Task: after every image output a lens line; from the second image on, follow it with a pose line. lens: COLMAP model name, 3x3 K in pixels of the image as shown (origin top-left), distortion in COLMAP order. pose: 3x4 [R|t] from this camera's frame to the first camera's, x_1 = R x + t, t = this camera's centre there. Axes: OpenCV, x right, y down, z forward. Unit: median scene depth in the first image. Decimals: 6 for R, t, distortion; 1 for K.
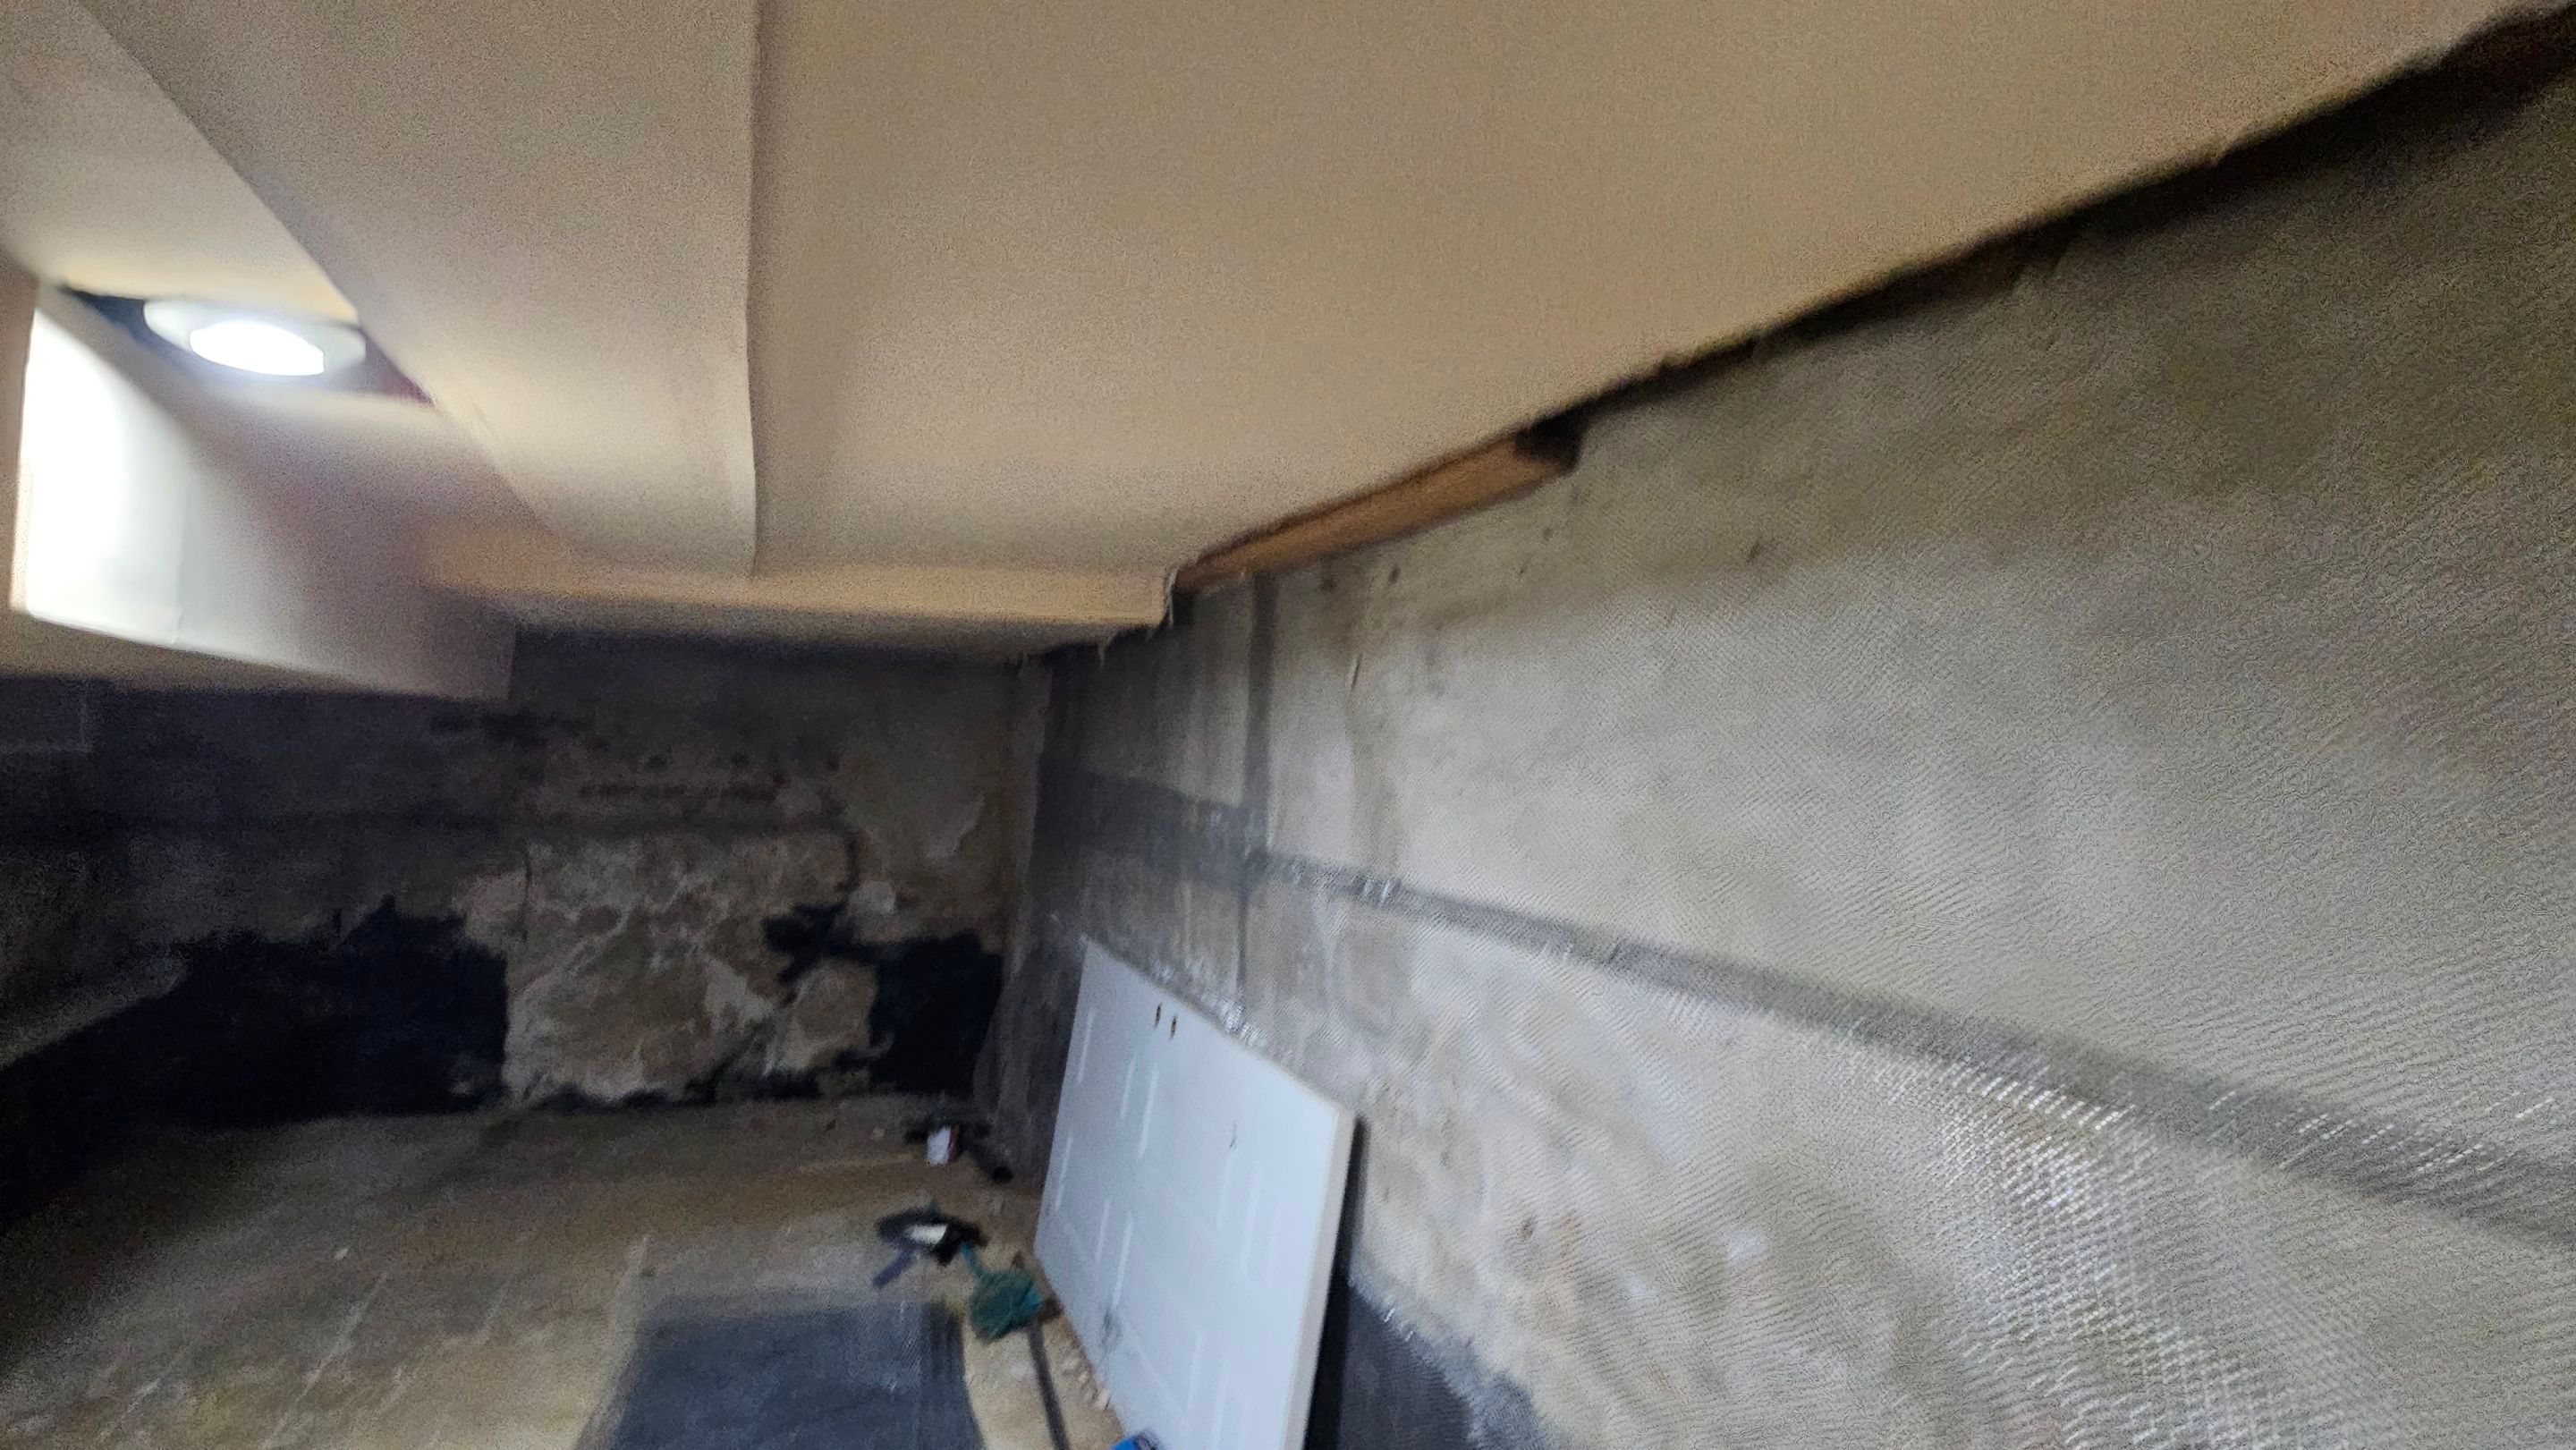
lens RADIAL K [[1395.3, 0, 1321.3], [0, 1395.3, 697.6], [0, 0, 1]] dist [-0.000797, -0.000439]
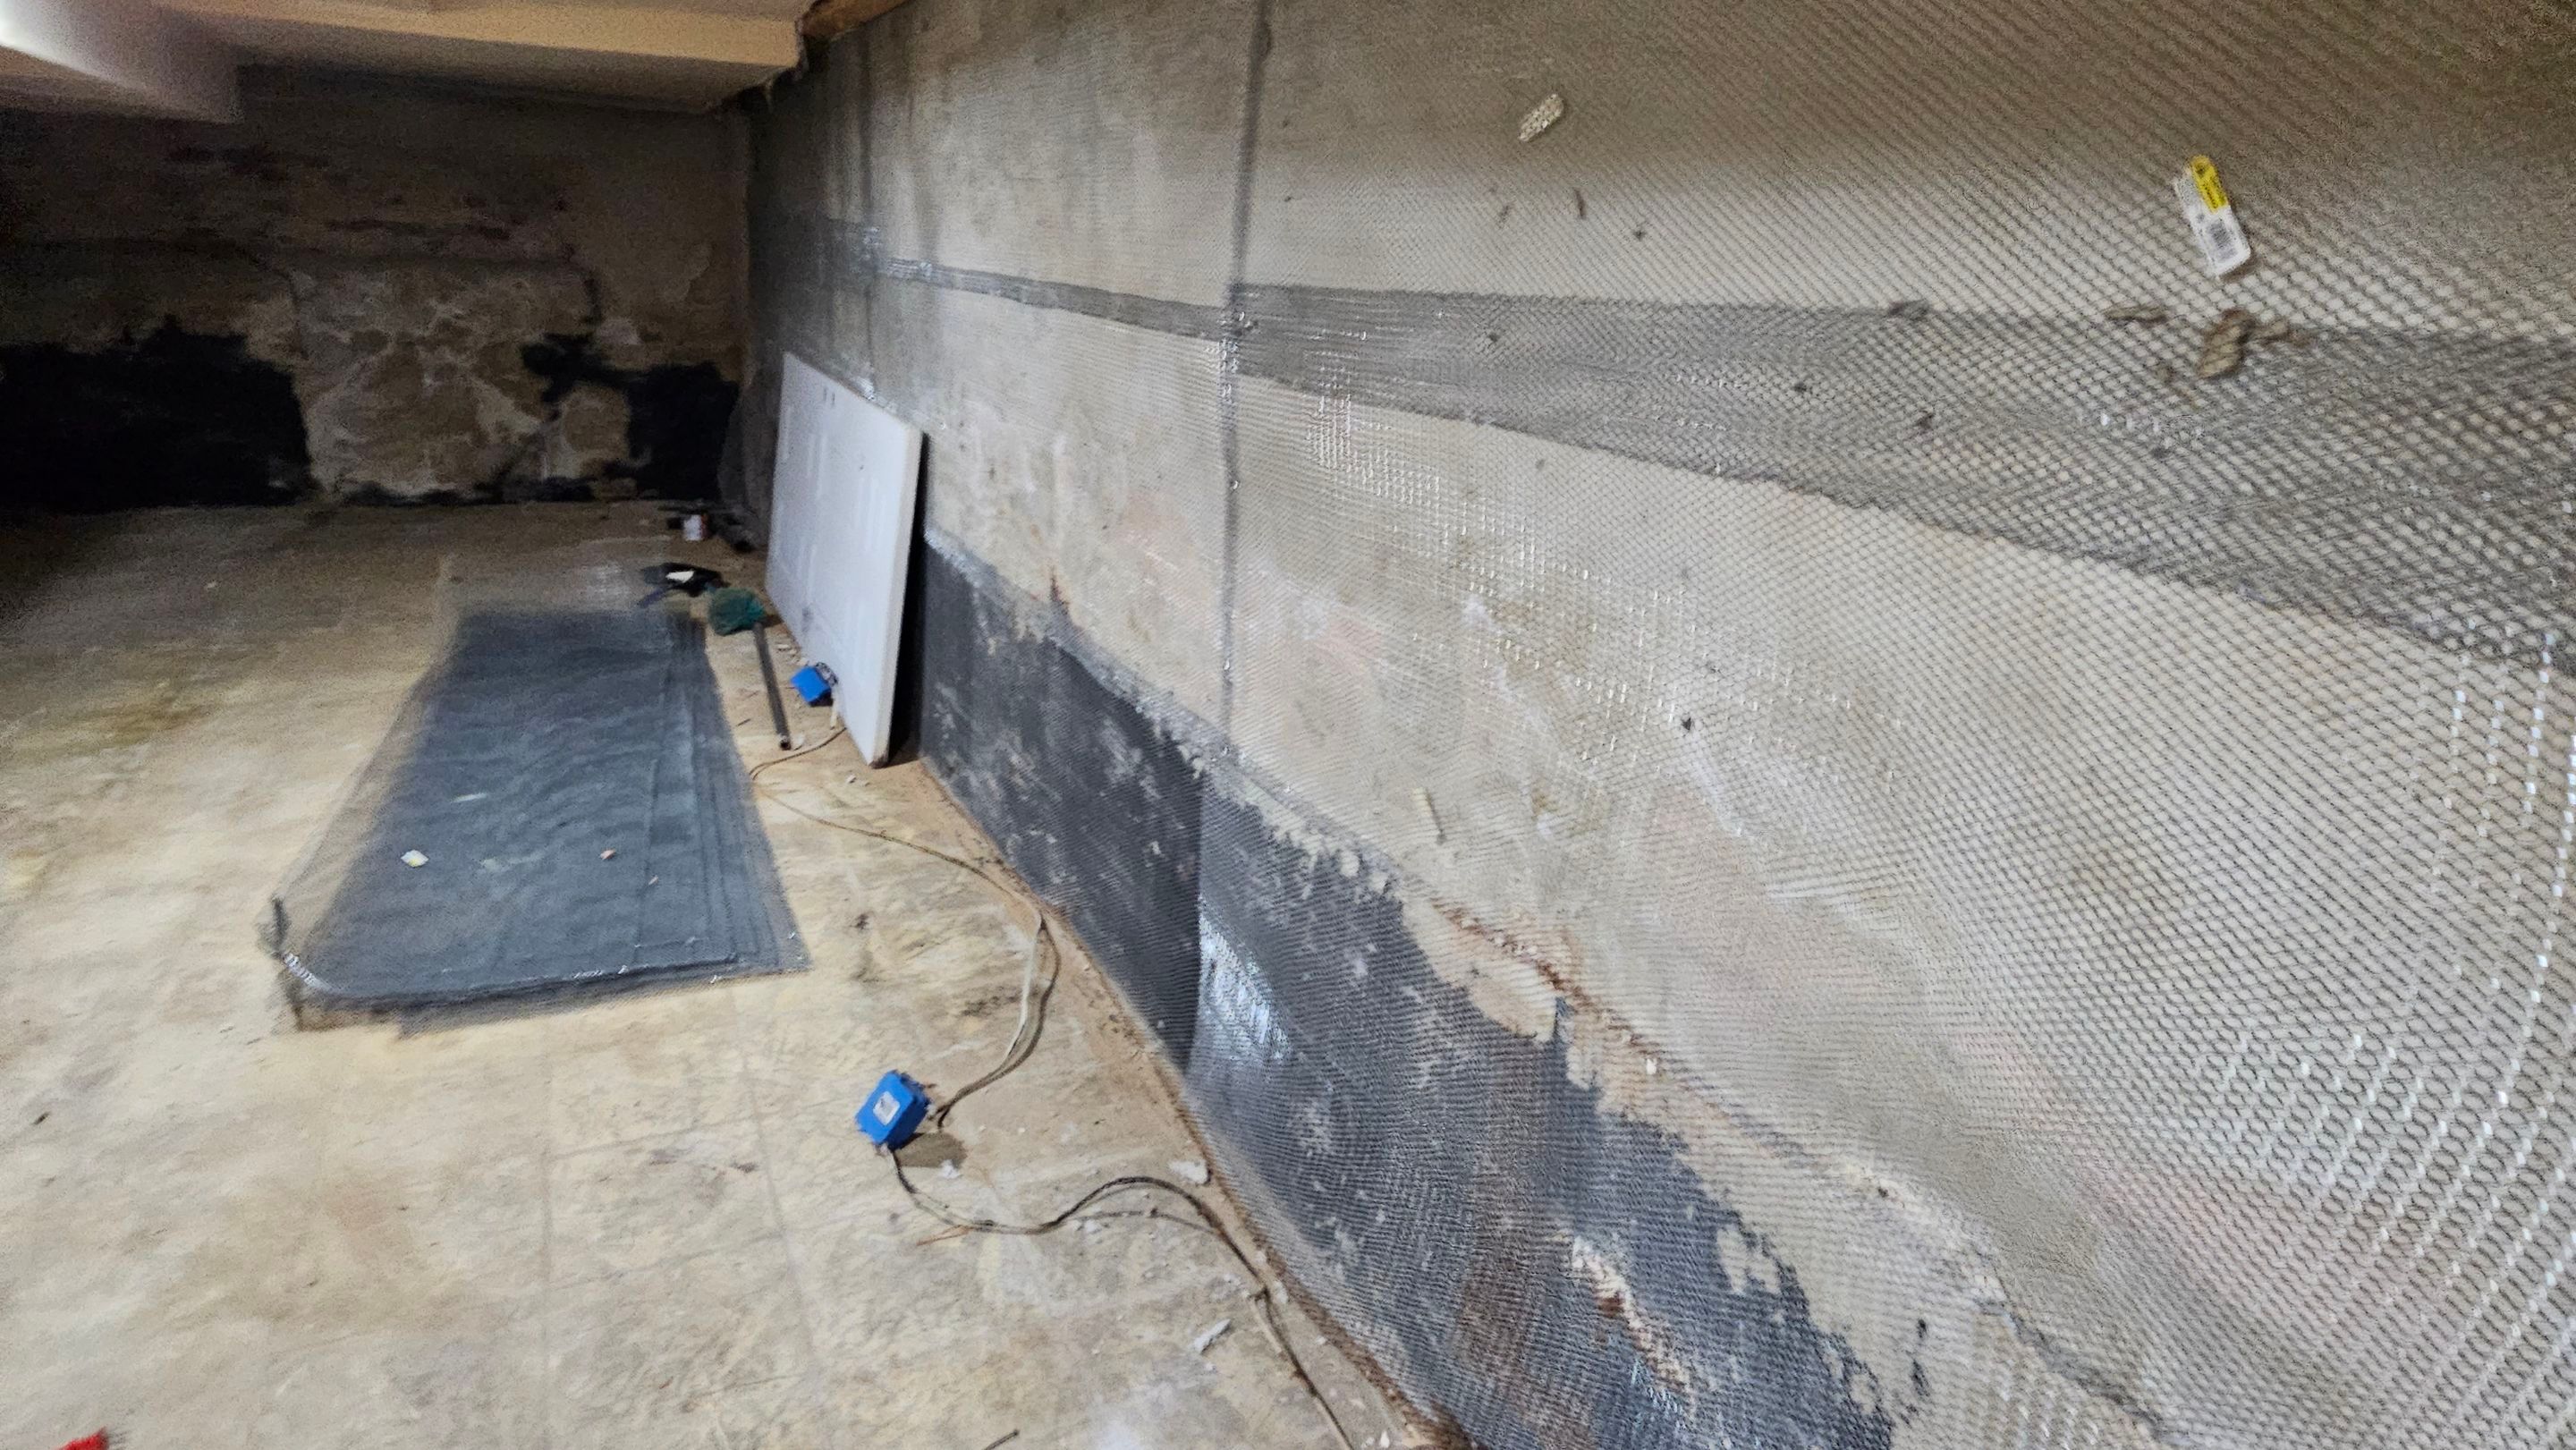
lens RADIAL K [[1371.1, 0, 1263.9], [0, 1371.1, 727.2], [0, 0, 1]] dist [-0.001578, -0.001029]
pose [[0.996024, -0.008931, 0.088634, 0.124065], [-0.024372, 0.929681, 0.367557, 0.022238], [-0.085684, -0.368256, 0.925768, -0.245293]]
